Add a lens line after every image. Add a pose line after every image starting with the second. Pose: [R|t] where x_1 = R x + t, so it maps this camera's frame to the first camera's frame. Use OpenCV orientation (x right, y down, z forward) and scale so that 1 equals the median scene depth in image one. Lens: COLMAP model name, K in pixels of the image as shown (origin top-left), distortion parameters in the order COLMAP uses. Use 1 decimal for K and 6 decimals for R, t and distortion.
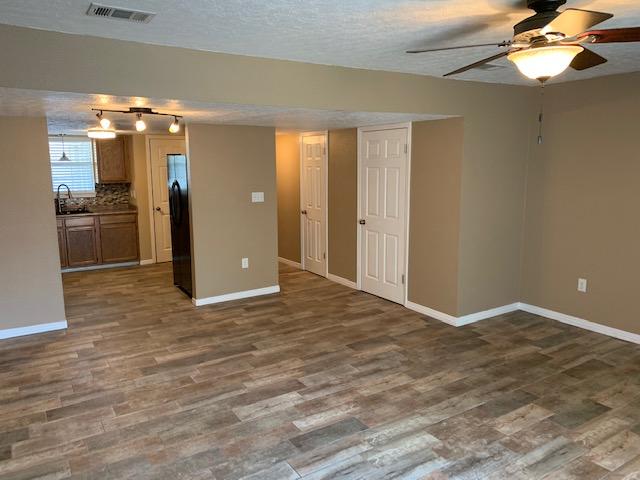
lens RADIAL K [[489.4, 0, 315.9], [0, 489.4, 241.9], [0, 0, 1]] dist [0.029022, -0.038845]
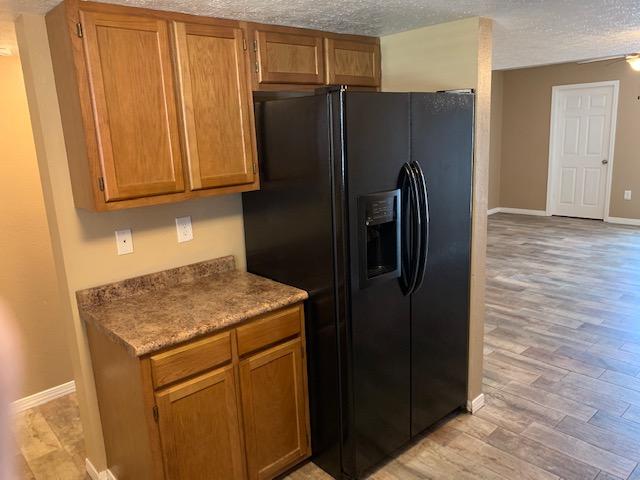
lens RADIAL K [[489.4, 0, 319.3], [0, 489.4, 241.8], [0, 0, 1]] dist [0.029022, -0.038845]
pose [[-0.183284, -0.208405, 0.960716, -0.982378], [0.203904, 0.947958, 0.244538, -0.270652], [-0.961681, 0.240714, -0.131251, 1.774793]]
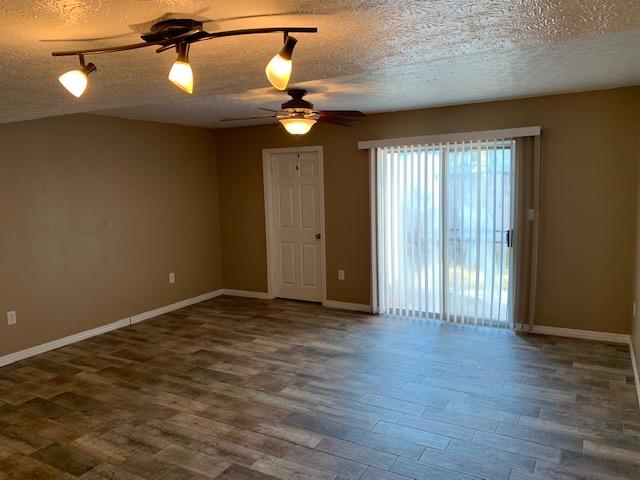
lens RADIAL K [[489.4, 0, 318.1], [0, 489.4, 236.3], [0, 0, 1]] dist [0.029022, -0.038845]
pose [[-0.470347, -0.089735, 0.877907, -0.723599], [0.172426, 0.966298, 0.191149, -0.185958], [-0.865473, 0.241280, -0.439022, 1.092774]]
